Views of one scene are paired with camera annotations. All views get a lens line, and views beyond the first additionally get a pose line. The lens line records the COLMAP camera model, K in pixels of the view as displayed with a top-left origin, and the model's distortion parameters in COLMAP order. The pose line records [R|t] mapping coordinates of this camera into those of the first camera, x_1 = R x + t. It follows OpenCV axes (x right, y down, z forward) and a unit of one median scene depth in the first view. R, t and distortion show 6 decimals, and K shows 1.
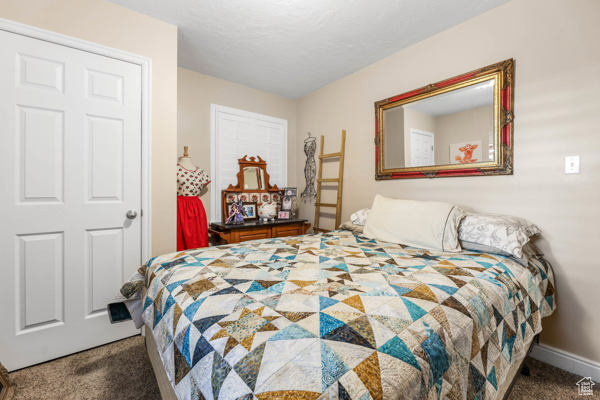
lens RADIAL K [[249.4, 0, 299.5], [0, 249.4, 187.5], [0, 0, 1]] dist [-0.001836, -0.000144]
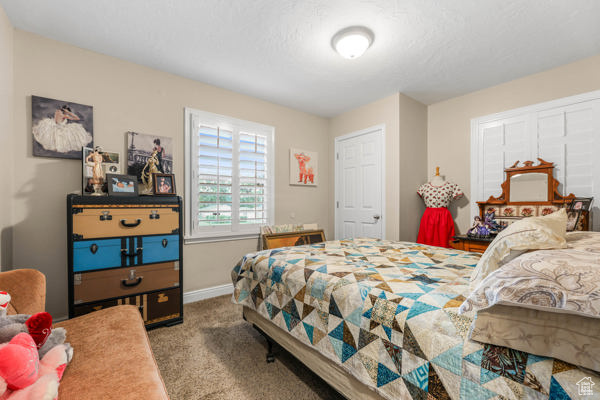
lens RADIAL K [[241.0, 0, 298.0], [0, 241.0, 203.1], [0, 0, 1]] dist [-0.004406, -0.000355]
pose [[-0.003399, -0.004444, -0.999984, 0.627092], [0.012045, 0.999917, -0.004484, 0.008521], [0.999922, -0.012060, -0.003345, 0.273201]]
